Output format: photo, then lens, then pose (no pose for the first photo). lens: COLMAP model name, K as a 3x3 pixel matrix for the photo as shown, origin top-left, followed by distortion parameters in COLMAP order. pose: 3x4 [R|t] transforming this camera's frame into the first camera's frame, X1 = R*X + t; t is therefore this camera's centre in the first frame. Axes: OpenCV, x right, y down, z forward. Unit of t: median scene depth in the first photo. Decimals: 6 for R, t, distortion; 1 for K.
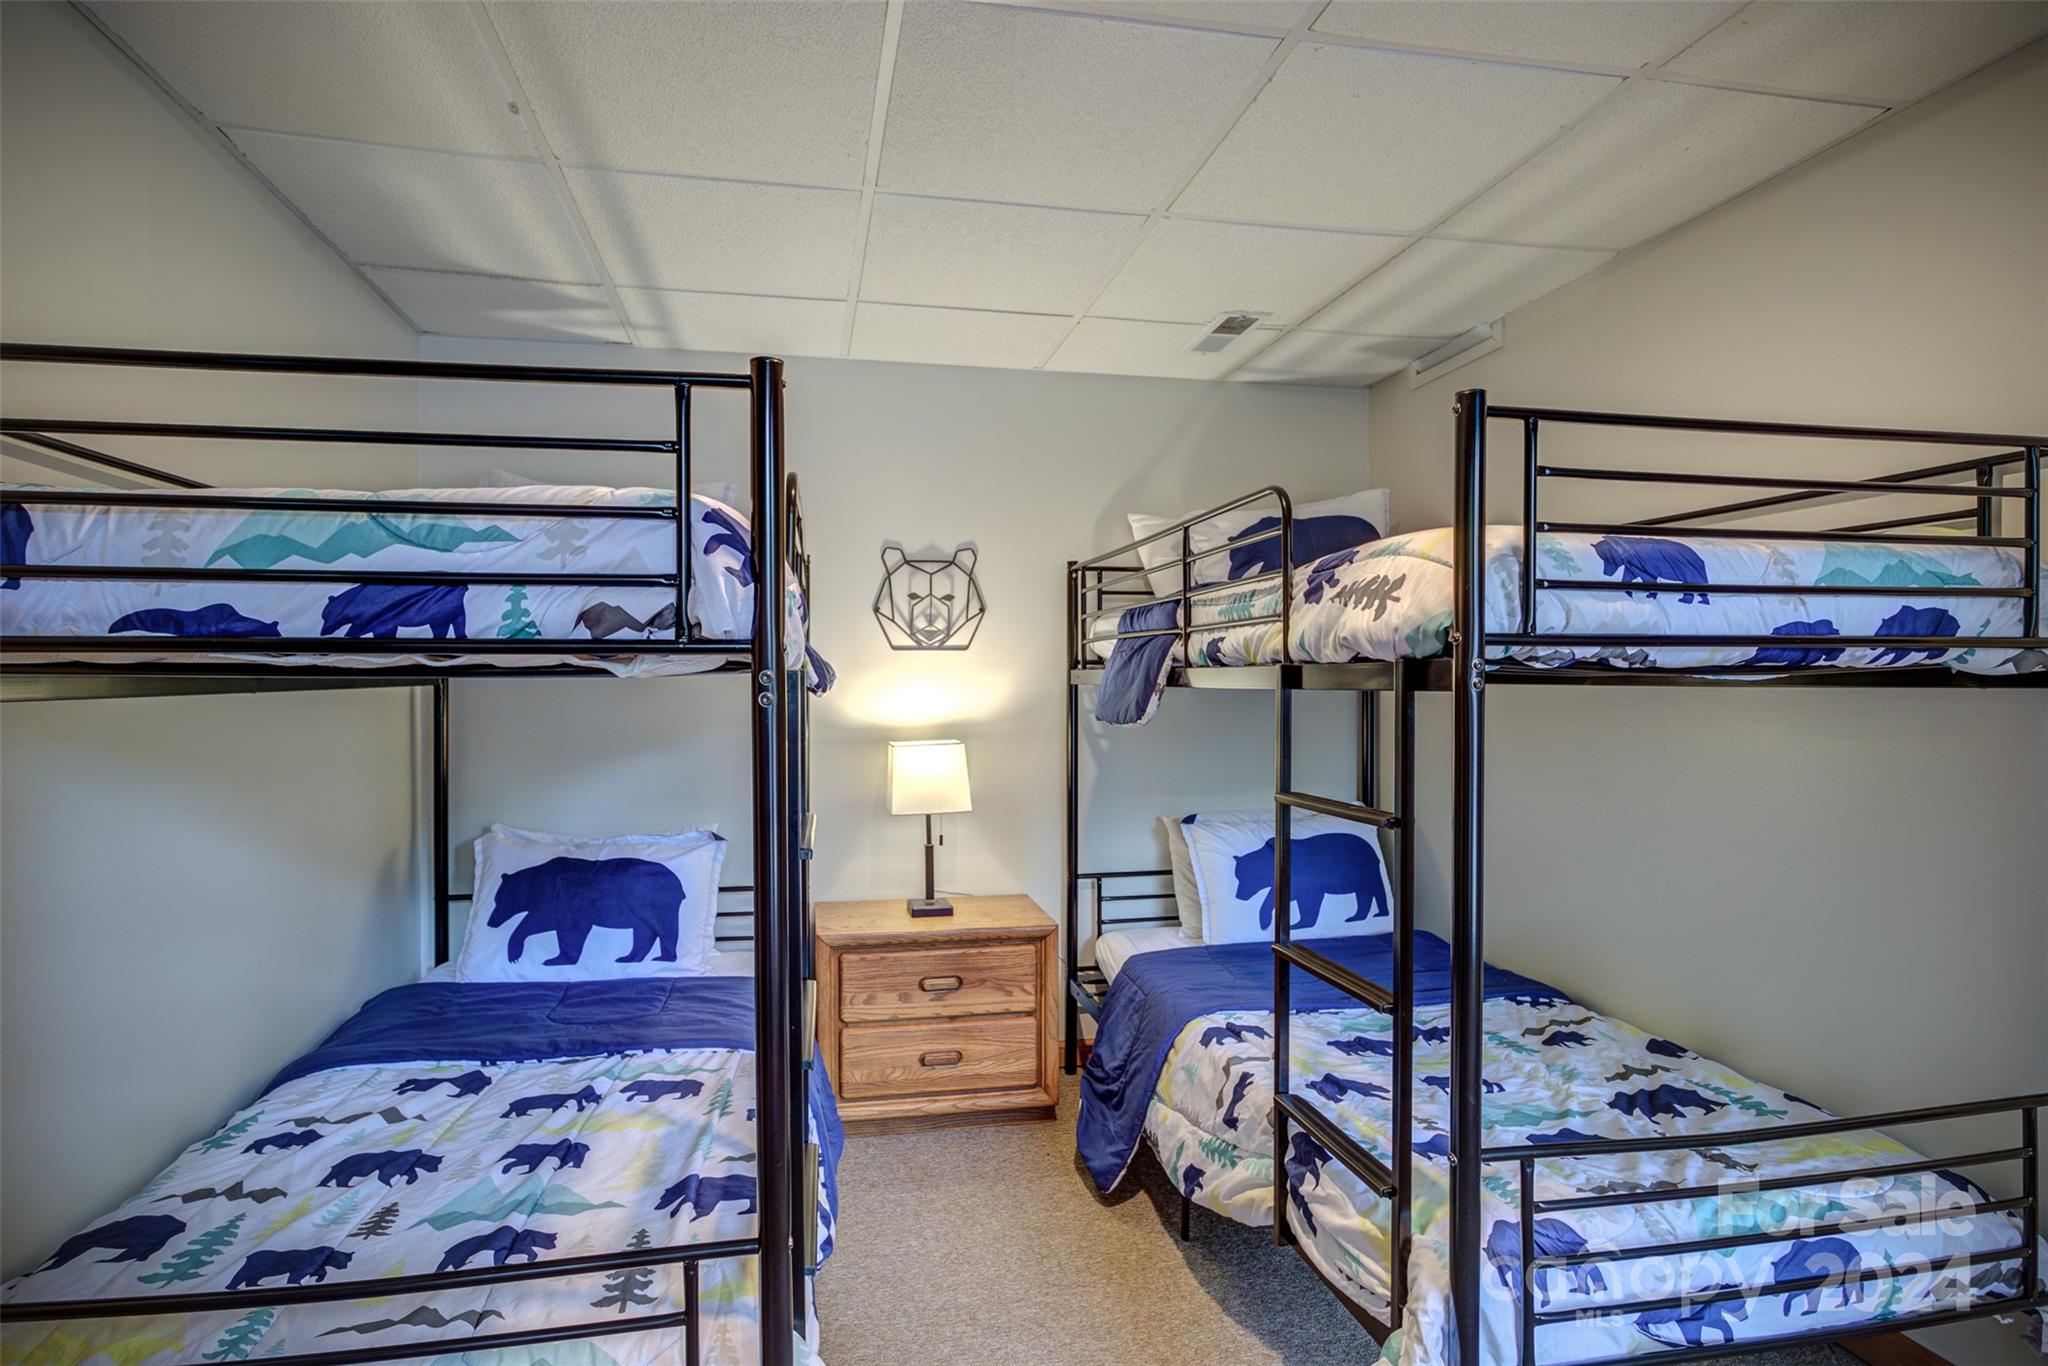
lens RADIAL K [[999.1, 0, 1022.5], [0, 999.1, 687.2], [0, 0, 1]] dist [-0.015779, 0.006483]
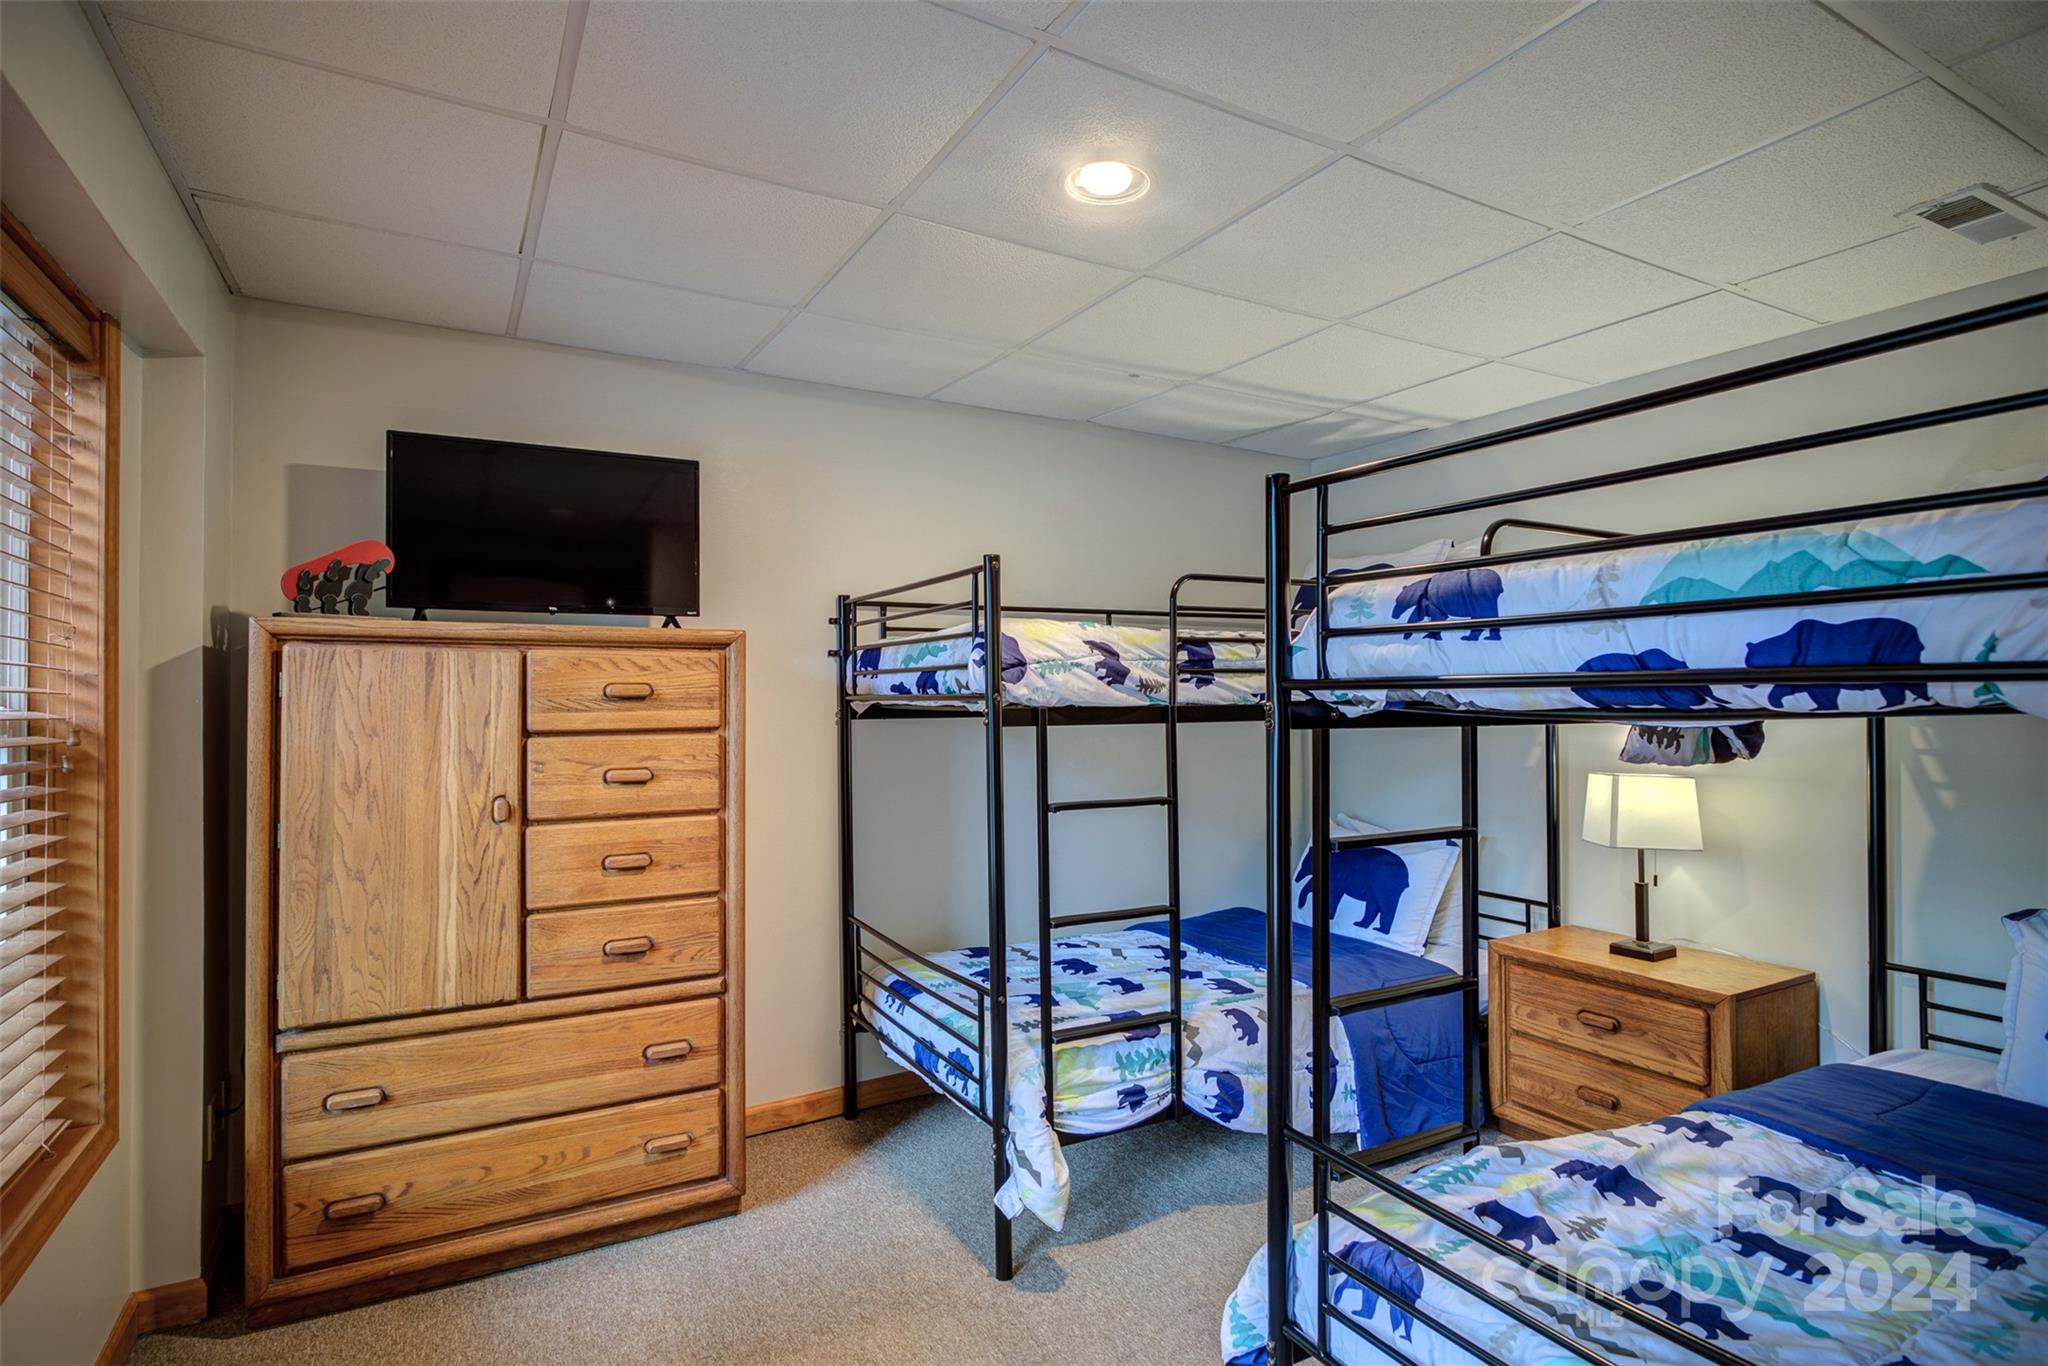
lens RADIAL K [[999.1, 0, 1023.7], [0, 999.1, 693.9], [0, 0, 1]] dist [-0.015779, 0.006483]
pose [[0.348566, -0.005977, -0.937265, 1.343920], [-0.003463, 0.999965, -0.007665, -0.026746], [0.937278, 0.005918, 0.348533, 0.288171]]
